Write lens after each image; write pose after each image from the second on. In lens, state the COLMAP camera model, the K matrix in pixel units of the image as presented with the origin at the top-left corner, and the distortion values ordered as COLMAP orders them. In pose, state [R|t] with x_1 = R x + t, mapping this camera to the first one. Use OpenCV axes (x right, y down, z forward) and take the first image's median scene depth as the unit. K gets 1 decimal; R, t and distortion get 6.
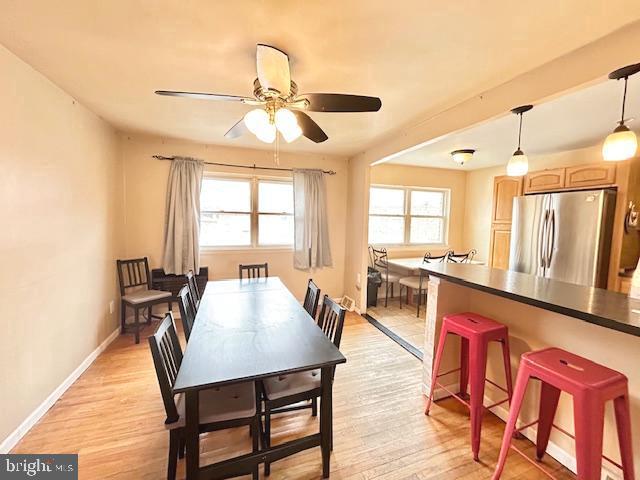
lens RADIAL K [[256.9, 0, 319.9], [0, 256.9, 240.4], [0, 0, 1]] dist [-0.004646, 0.000506]
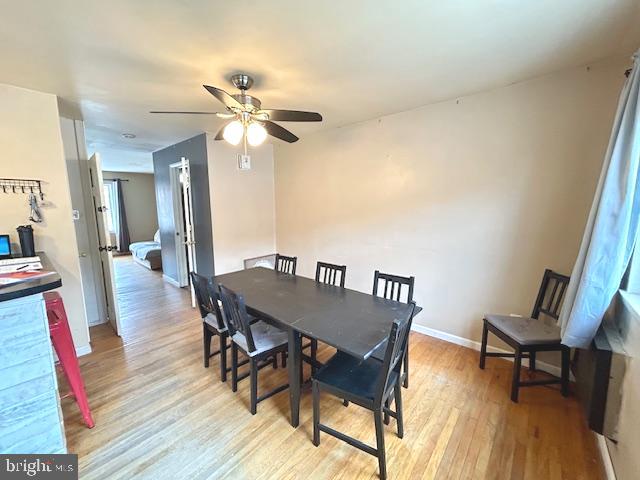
lens RADIAL K [[256.9, 0, 319.3], [0, 256.9, 239.5], [0, 0, 1]] dist [-0.004646, 0.000506]
pose [[-0.867430, 0.055794, -0.494422, 0.072782], [-0.048708, 0.979398, 0.195977, -0.090348], [0.495170, 0.194079, -0.846841, 1.071435]]
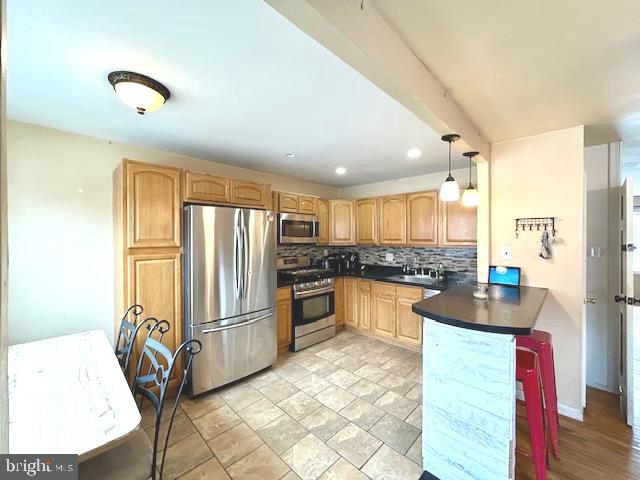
lens RADIAL K [[256.9, 0, 320.0], [0, 256.9, 237.8], [0, 0, 1]] dist [-0.004646, 0.000506]
pose [[-0.437680, -0.018344, 0.898944, 0.036328], [0.066091, 0.996431, 0.052512, -0.096561], [-0.896699, 0.082395, -0.434905, 0.967262]]
